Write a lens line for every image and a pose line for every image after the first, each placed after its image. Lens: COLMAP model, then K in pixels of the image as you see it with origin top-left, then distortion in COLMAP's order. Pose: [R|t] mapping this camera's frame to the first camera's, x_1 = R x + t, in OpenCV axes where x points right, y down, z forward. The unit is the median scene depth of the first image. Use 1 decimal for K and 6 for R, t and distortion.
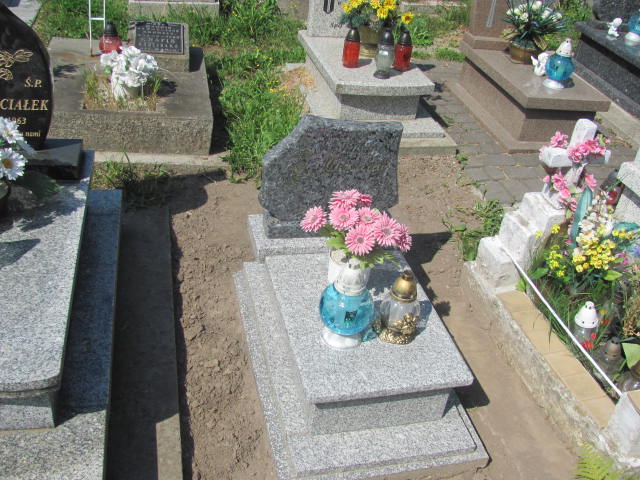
lens RADIAL K [[667.5, 0, 320.6], [0, 667.5, 238.8], [0, 0, 1]] dist [-0.135629, 0.000000]
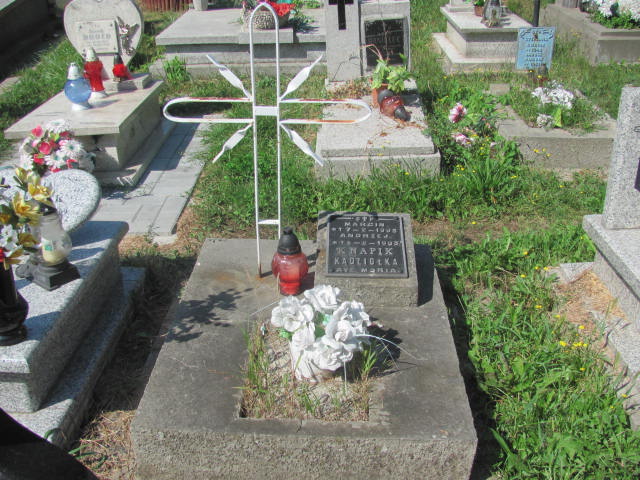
lens RADIAL K [[667.5, 0, 319.4], [0, 667.5, 241.1], [0, 0, 1]] dist [-0.135629, 0.000000]
pose [[0.962665, -0.024606, -0.269577, -0.124220], [-0.012010, 0.990997, -0.133343, -0.236747], [0.270431, 0.131602, 0.953702, 0.399072]]
